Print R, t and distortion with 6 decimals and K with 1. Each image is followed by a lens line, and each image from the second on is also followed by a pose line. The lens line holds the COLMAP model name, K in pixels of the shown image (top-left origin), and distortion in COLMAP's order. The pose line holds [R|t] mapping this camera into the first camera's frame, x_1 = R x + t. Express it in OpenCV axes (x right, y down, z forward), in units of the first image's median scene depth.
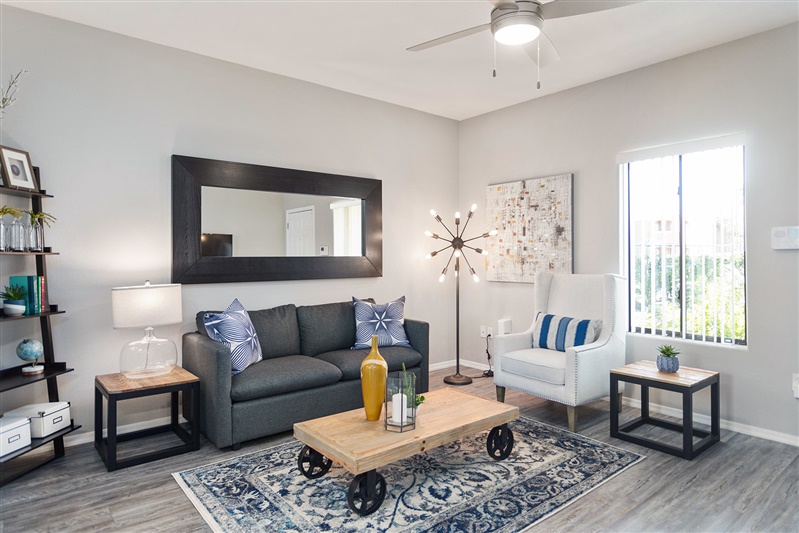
lens RADIAL K [[477.6, 0, 399.0], [0, 477.6, 257.9], [0, 0, 1]] dist [-0.010403, 0.001963]
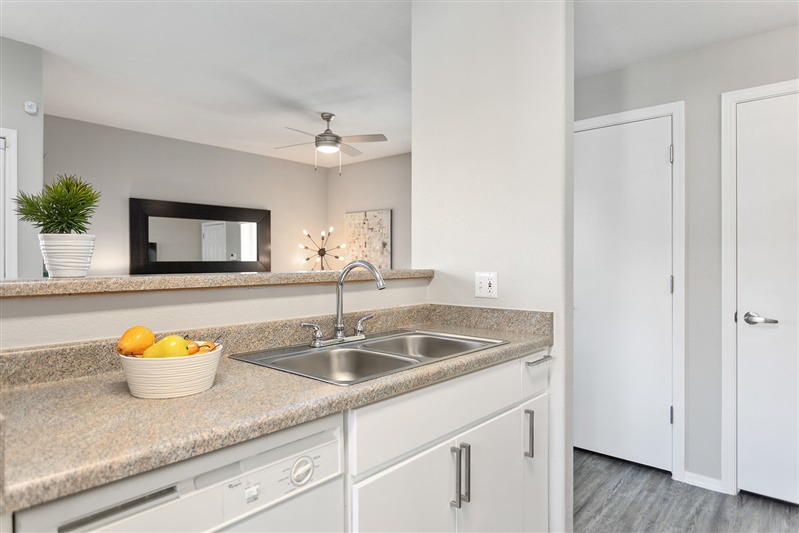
lens RADIAL K [[477.6, 0, 399.0], [0, 477.6, 257.9], [0, 0, 1]] dist [-0.010403, 0.001963]
pose [[0.986377, 0.001320, 0.164496, 0.146075], [0.000177, 0.999959, -0.009085, 0.001138], [-0.164502, 0.008990, 0.986336, -0.689355]]
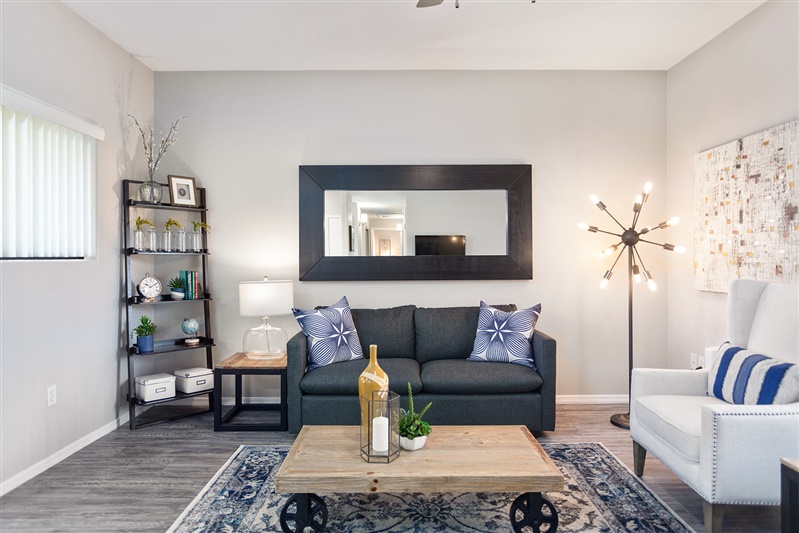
lens RADIAL K [[477.6, 0, 399.0], [0, 477.6, 257.9], [0, 0, 1]] dist [-0.010403, 0.001963]
pose [[0.776537, 0.000979, -0.630071, 0.392477], [0.000262, 0.999998, 0.001876, -0.000205], [0.630072, -0.001622, 0.776535, 0.253199]]
